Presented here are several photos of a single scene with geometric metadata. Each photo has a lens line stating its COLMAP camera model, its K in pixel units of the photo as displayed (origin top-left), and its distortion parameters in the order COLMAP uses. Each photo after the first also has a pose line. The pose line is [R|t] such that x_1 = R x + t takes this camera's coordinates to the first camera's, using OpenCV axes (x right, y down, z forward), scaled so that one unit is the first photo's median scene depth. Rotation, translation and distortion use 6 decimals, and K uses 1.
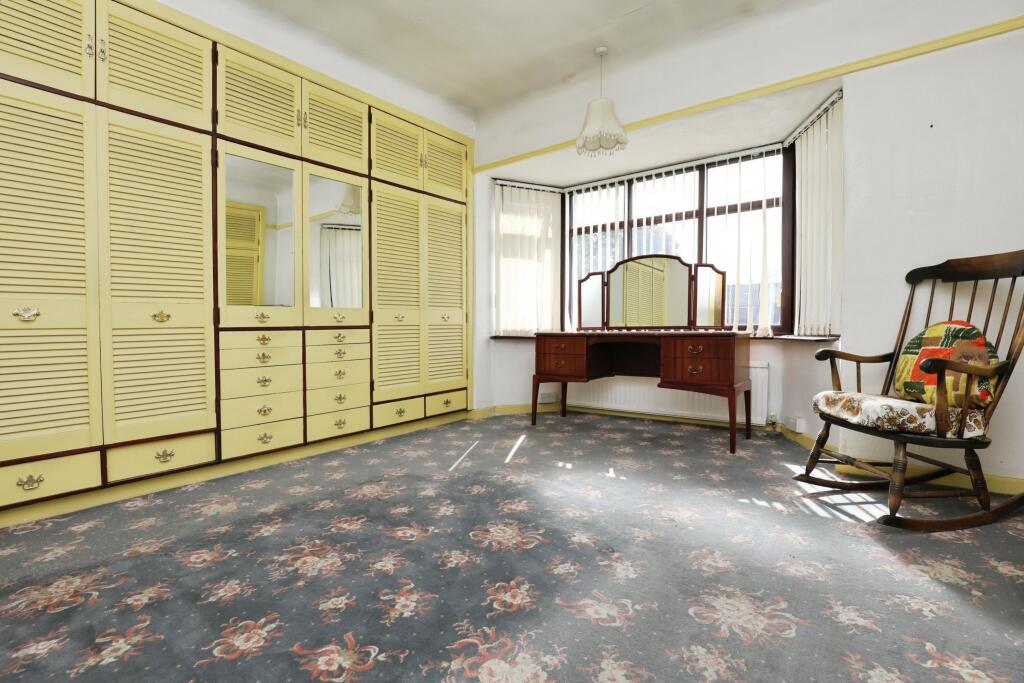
lens RADIAL K [[472.4, 0, 512.5], [0, 472.4, 339.8], [0, 0, 1]] dist [-0.033528, 0.006179]
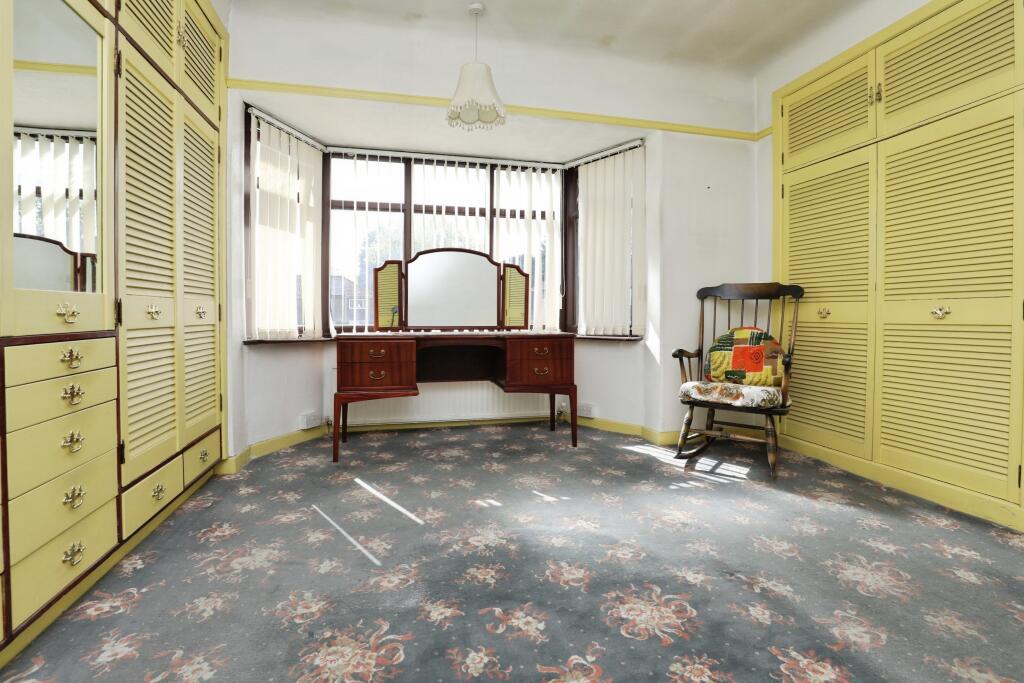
lens RADIAL K [[472.4, 0, 512.1], [0, 472.4, 336.3], [0, 0, 1]] dist [-0.033528, 0.006179]
pose [[0.633169, -0.017929, 0.773806, -0.457660], [0.011680, 0.999839, 0.013609, -0.027968], [-0.773925, 0.000422, 0.633277, 0.435907]]
